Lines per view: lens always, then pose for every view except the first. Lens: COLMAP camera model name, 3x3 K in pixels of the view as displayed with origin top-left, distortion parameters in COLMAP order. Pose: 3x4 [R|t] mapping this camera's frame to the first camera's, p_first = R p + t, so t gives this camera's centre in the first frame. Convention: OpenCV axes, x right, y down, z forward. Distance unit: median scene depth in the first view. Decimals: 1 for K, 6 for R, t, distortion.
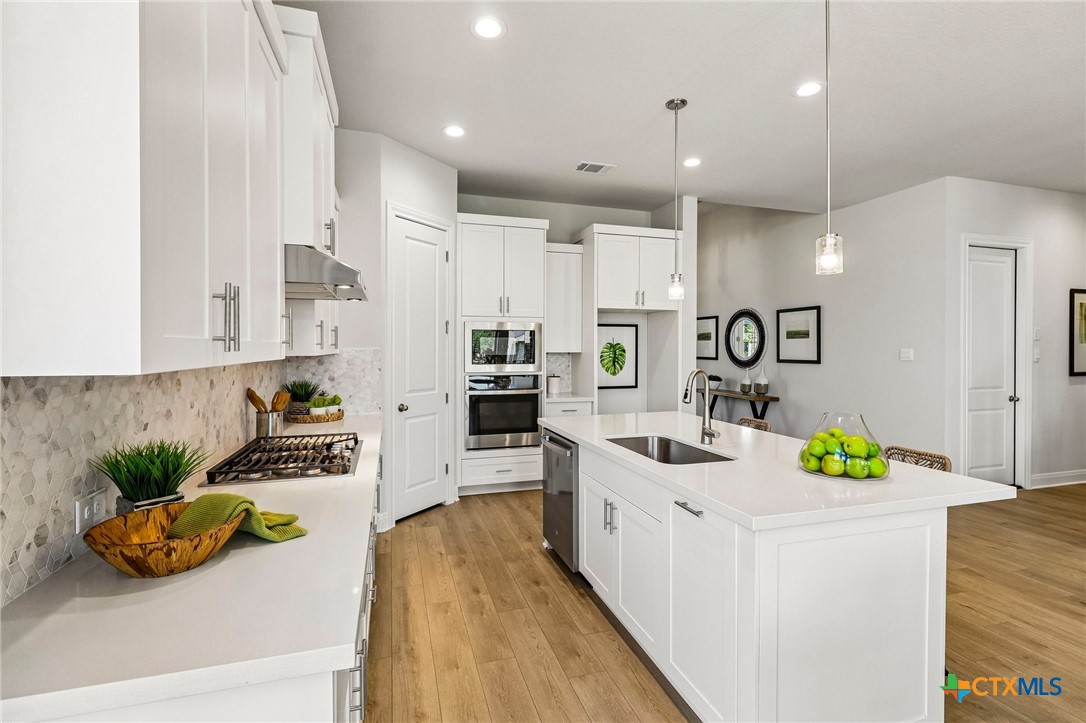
lens RADIAL K [[498.8, 0, 544.4], [0, 498.8, 354.6], [0, 0, 1]] dist [0.003552, -0.001754]
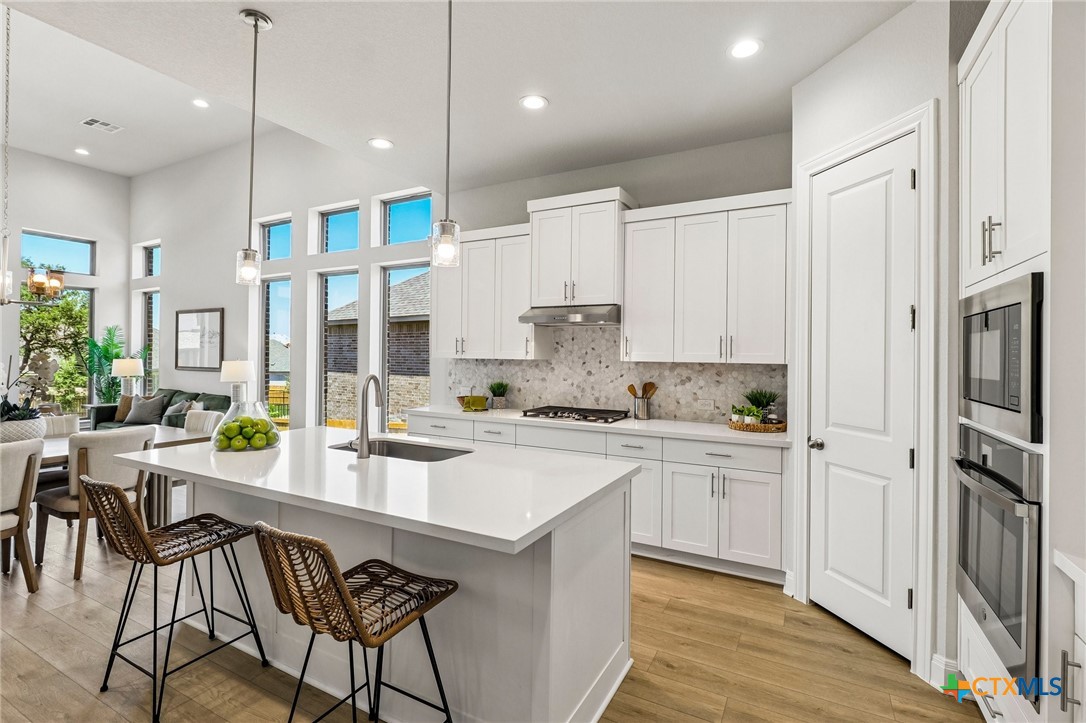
lens RADIAL K [[498.8, 0, 546.3], [0, 498.8, 353.4], [0, 0, 1]] dist [0.003552, -0.001754]
pose [[-0.707381, -0.011560, -0.706738, 0.409334], [-0.022056, 0.999740, 0.005723, -0.013119], [0.706488, 0.019637, -0.707452, 1.047723]]
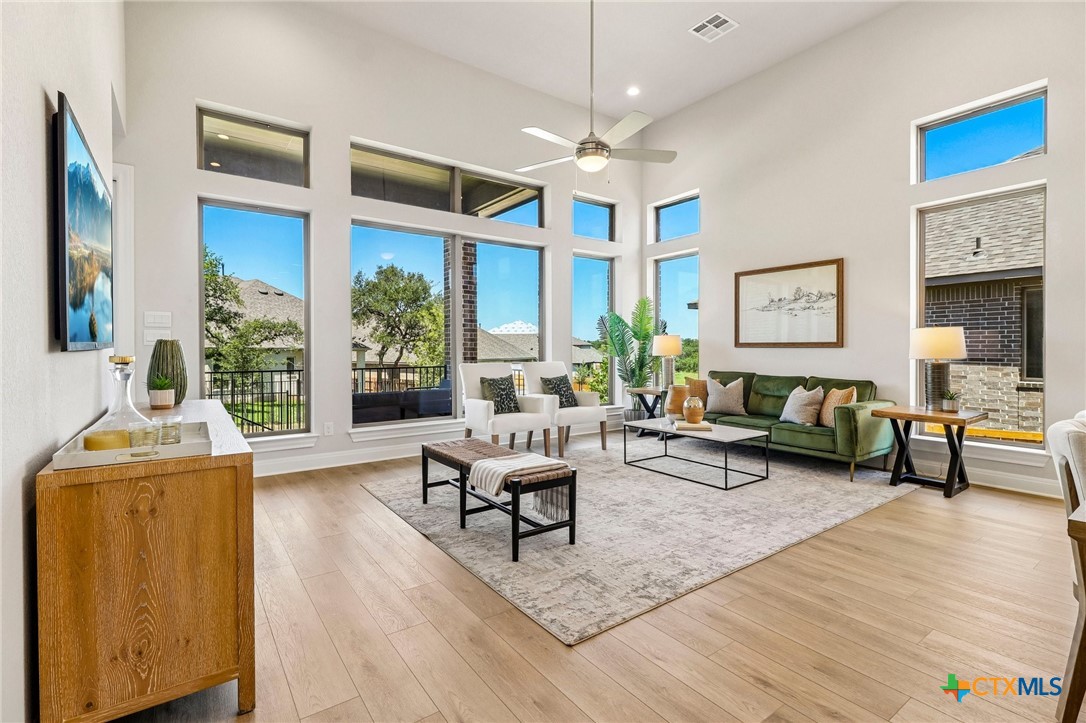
lens RADIAL K [[498.8, 0, 539.4], [0, 498.8, 350.4], [0, 0, 1]] dist [0.003552, -0.001754]
pose [[-0.947471, -0.000688, -0.319840, 0.993565], [-0.007435, 0.999775, 0.019875, 0.060681], [0.319755, 0.021210, -0.947263, 0.128430]]
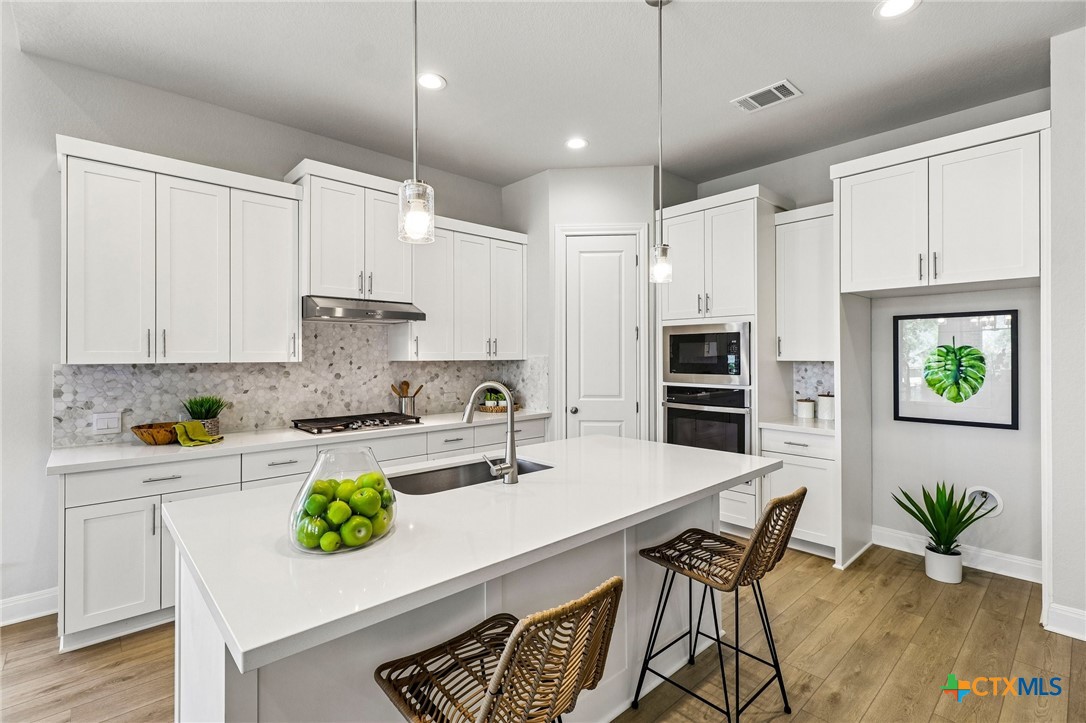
lens RADIAL K [[498.8, 0, 544.2], [0, 498.8, 356.4], [0, 0, 1]] dist [0.003552, -0.001754]
pose [[0.430596, 0.000990, -0.902544, 0.573162], [-0.010045, 0.999943, -0.003695, -0.005078], [0.902489, 0.010657, 0.430582, 0.404832]]
